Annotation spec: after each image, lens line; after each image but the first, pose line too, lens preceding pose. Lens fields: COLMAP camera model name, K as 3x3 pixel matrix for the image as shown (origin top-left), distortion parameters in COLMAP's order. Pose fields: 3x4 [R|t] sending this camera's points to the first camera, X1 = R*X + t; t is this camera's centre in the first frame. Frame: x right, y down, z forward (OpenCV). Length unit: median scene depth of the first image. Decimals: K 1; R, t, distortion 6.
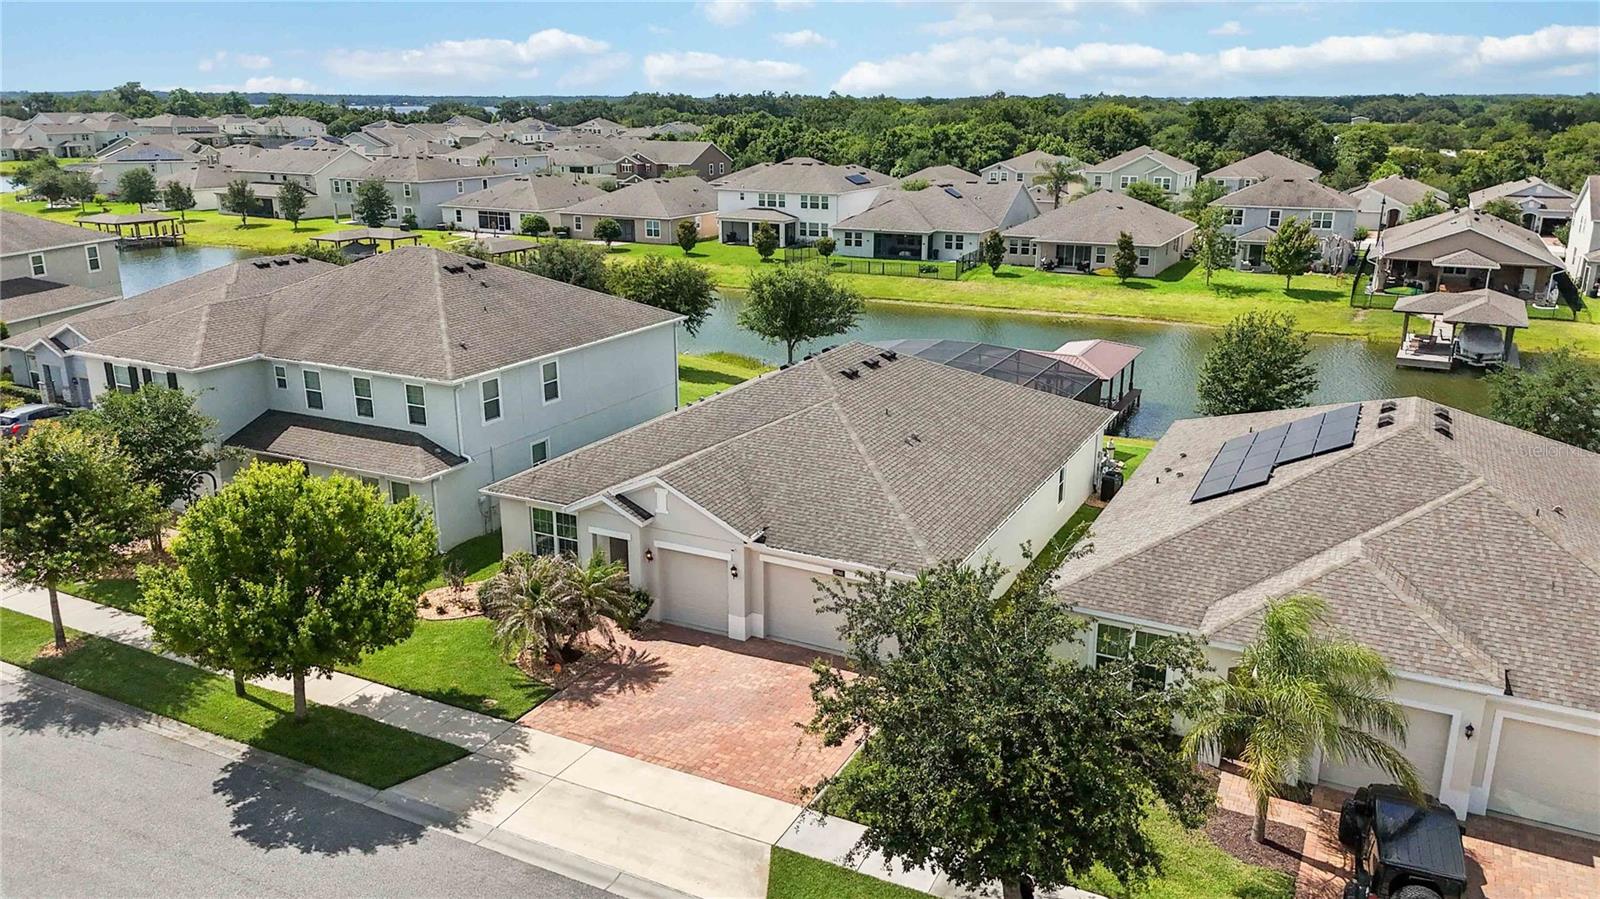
lens RADIAL K [[1159.6, 0, 800.0], [0, 1159.6, 449.5], [0, 0, 1]] dist [0.064727, -0.067940]
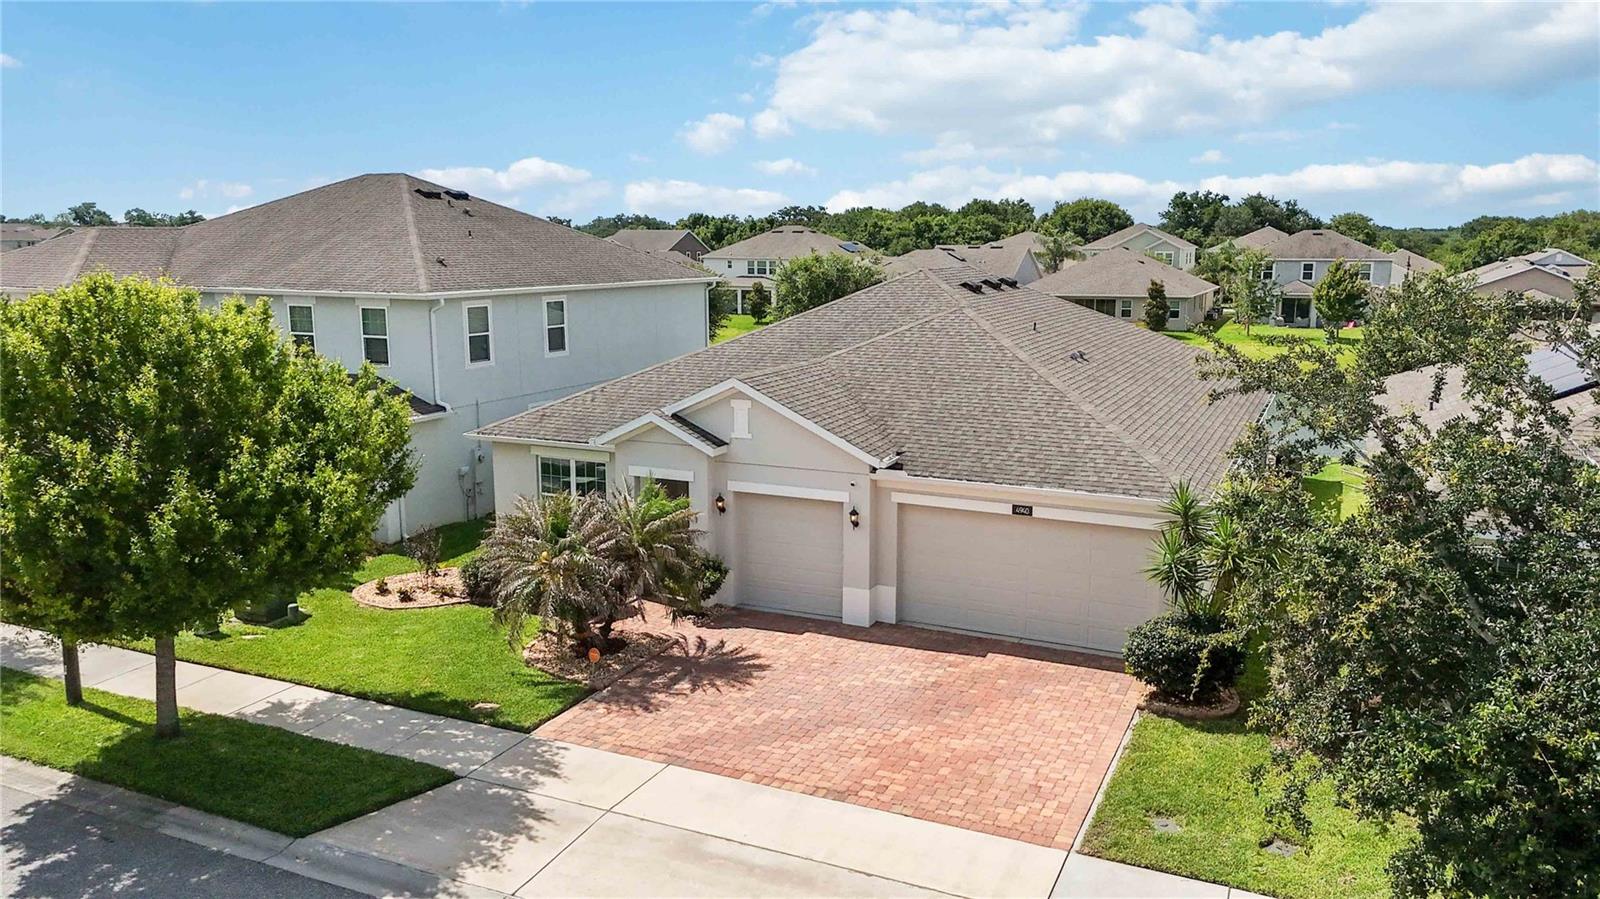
lens RADIAL K [[1159.6, 0, 800.0], [0, 1159.6, 449.5], [0, 0, 1]] dist [0.064727, -0.067940]
pose [[0.999334, -0.007309, 0.035749, -0.118670], [0.011204, 0.993867, -0.110013, 0.147986], [-0.034725, 0.110341, 0.993287, 0.359965]]
